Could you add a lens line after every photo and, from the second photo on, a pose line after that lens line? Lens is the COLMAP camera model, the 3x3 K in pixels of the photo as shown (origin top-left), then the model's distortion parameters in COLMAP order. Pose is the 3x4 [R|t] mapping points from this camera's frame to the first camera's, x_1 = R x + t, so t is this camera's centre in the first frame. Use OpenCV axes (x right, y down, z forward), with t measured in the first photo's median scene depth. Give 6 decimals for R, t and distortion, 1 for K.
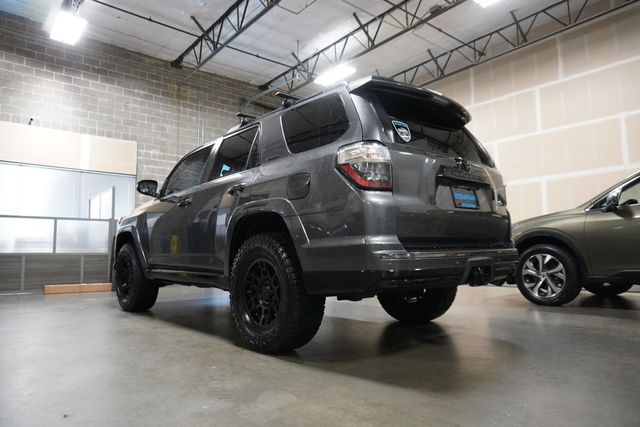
lens RADIAL K [[418.5, 0, 314.4], [0, 418.5, 214.1], [0, 0, 1]] dist [-0.003260, 0.001862]
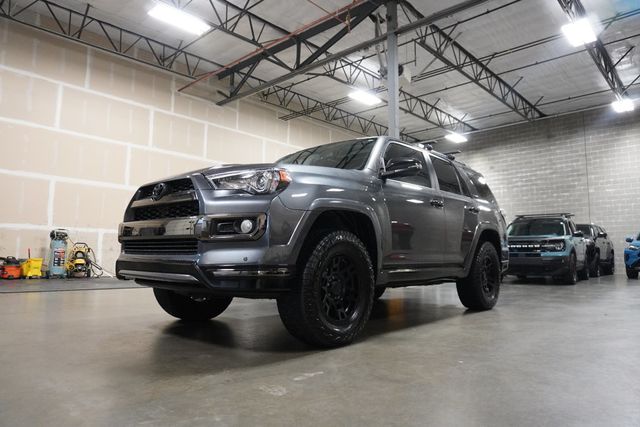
lens RADIAL K [[418.5, 0, 314.4], [0, 418.5, 214.1], [0, 0, 1]] dist [-0.003260, 0.001862]
pose [[-0.129210, 0.123458, 0.983902, -0.404639], [-0.087208, 0.986960, -0.135295, 0.063792], [-0.987775, -0.103285, -0.116759, 0.470735]]
